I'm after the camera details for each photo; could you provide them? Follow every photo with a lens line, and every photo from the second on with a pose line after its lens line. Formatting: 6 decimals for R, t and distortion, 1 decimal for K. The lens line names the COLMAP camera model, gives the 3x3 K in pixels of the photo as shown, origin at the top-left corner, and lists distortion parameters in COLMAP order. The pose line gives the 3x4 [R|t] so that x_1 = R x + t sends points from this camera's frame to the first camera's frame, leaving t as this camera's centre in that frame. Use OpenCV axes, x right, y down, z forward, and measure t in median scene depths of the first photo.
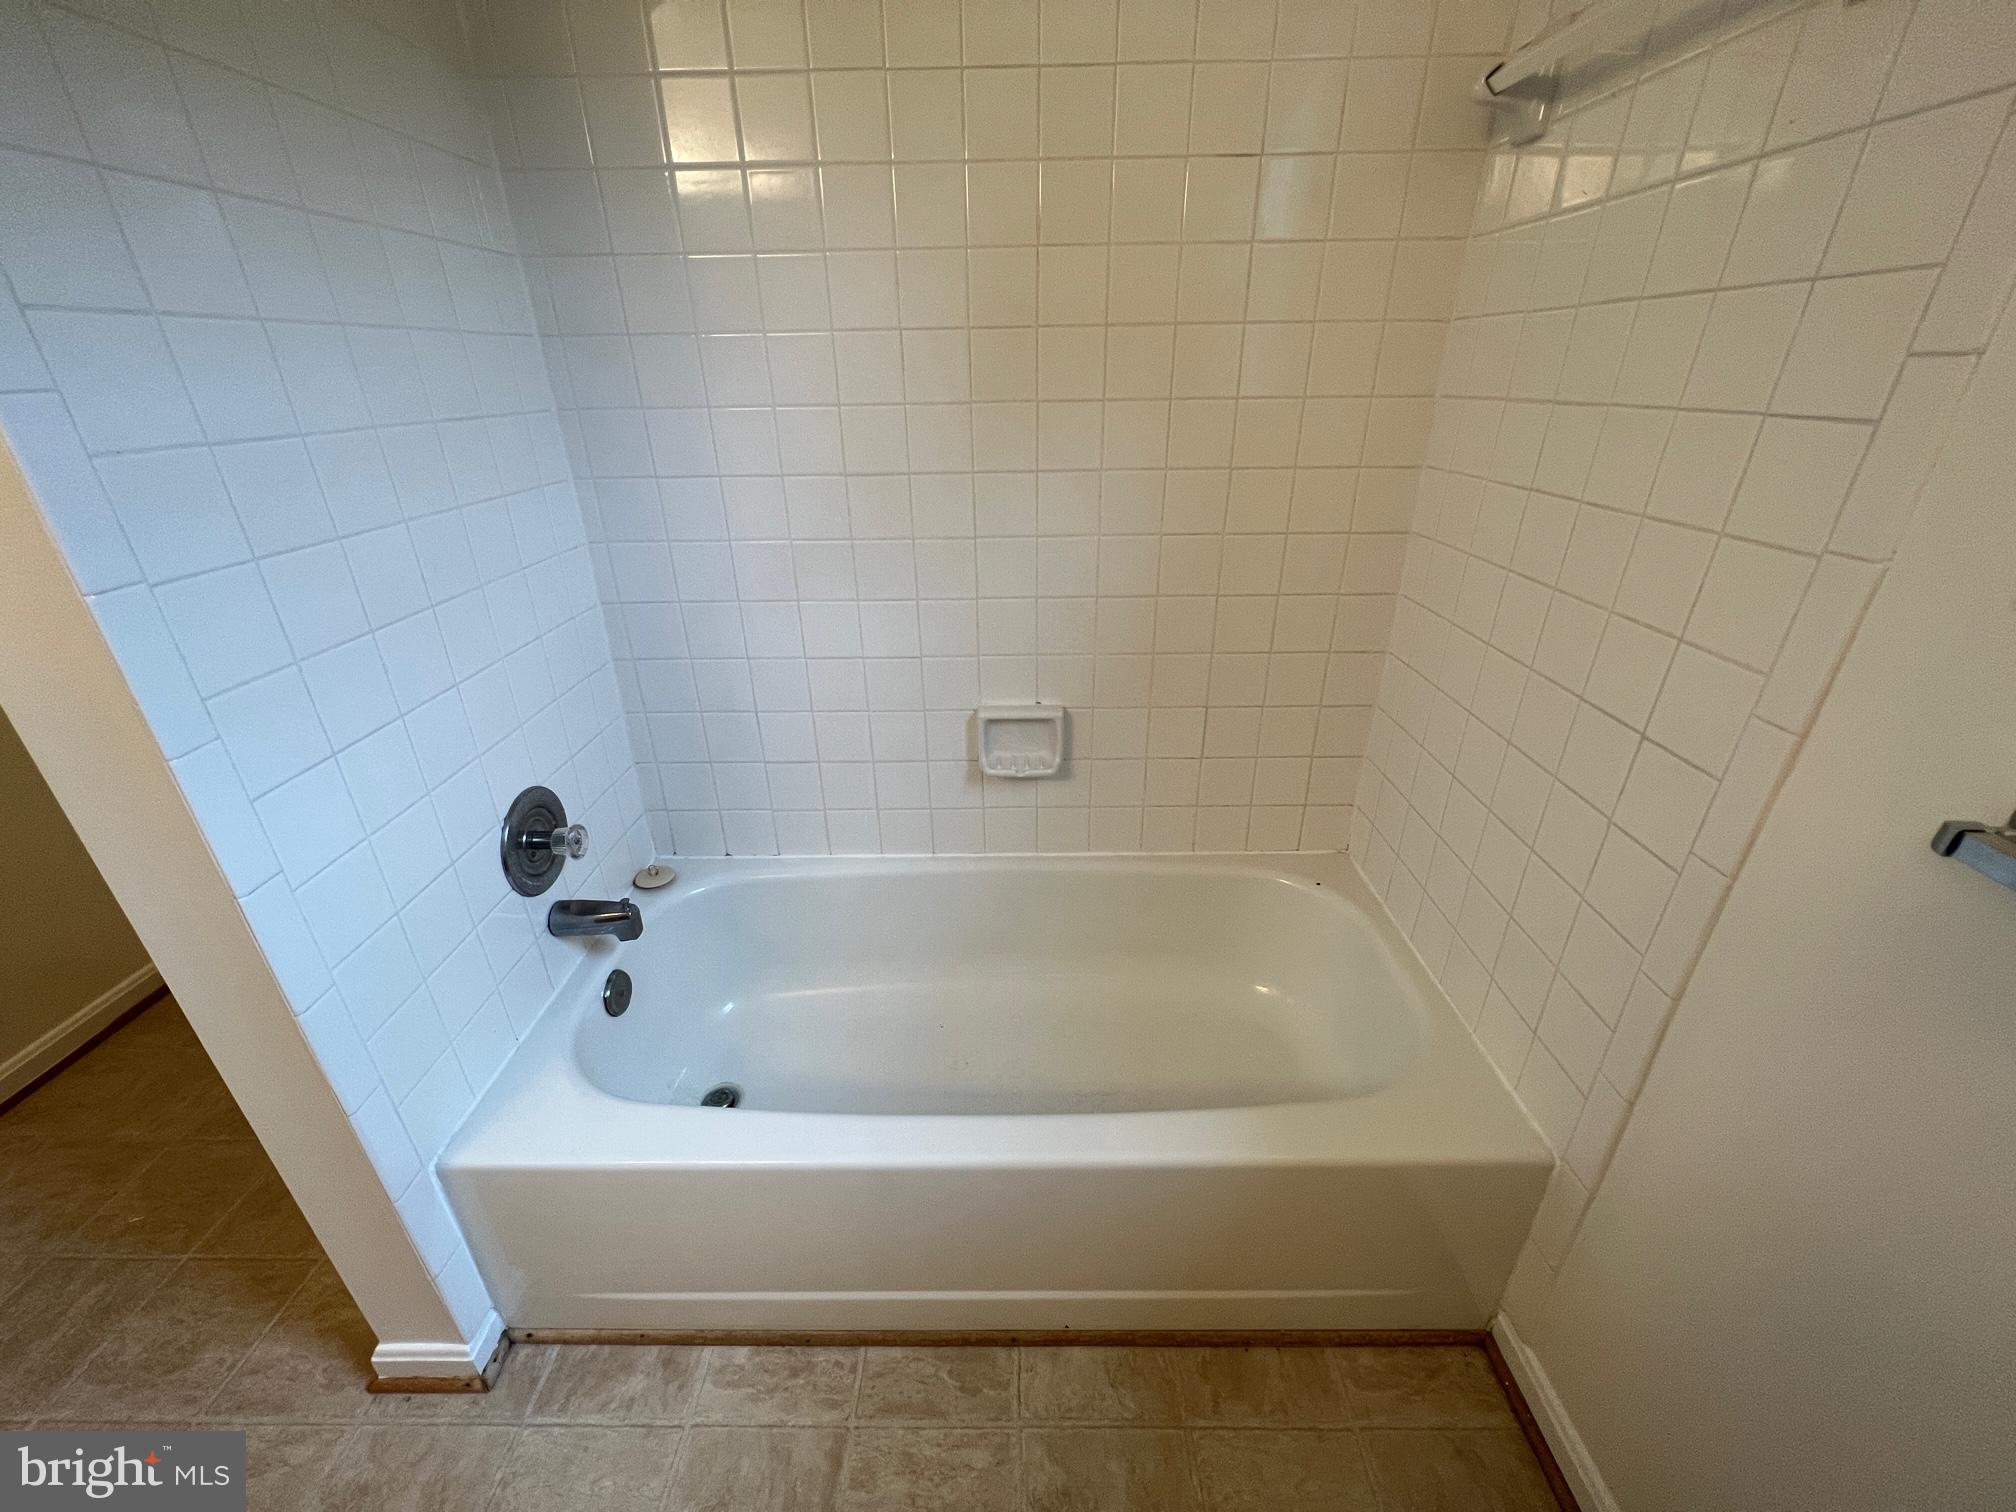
lens RADIAL K [[807.4, 0, 1001.8], [0, 807.4, 769.5], [0, 0, 1]] dist [-0.000399, -0.000365]
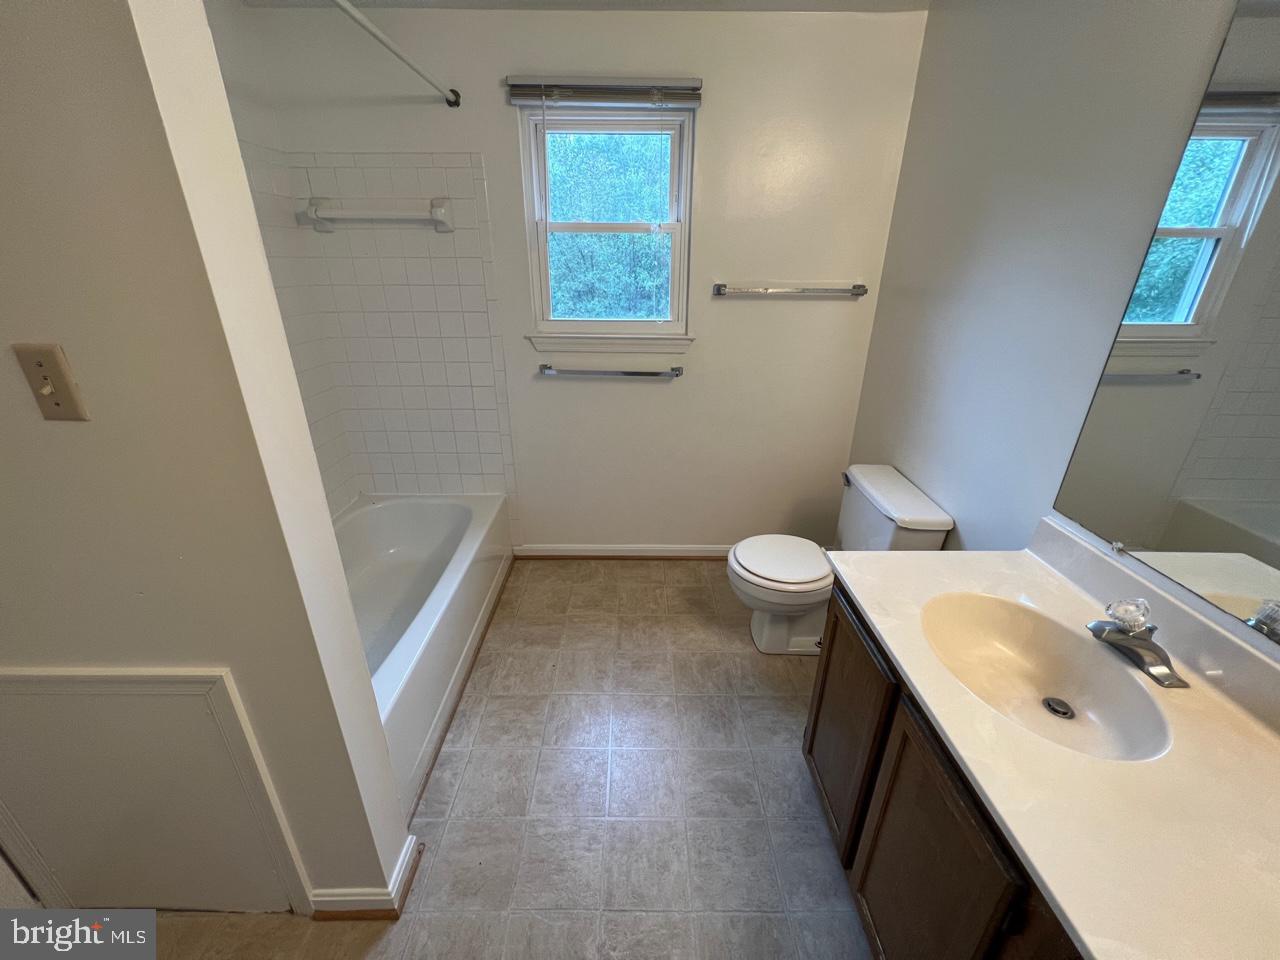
lens RADIAL K [[512.6, 0, 640.3], [0, 512.6, 478.5], [0, 0, 1]] dist [-0.000399, -0.000365]
pose [[-0.016448, -0.388806, 0.921173, -1.438139], [0.430743, 0.828667, 0.357452, -0.181262], [-0.902325, 0.402668, 0.153846, -0.017260]]
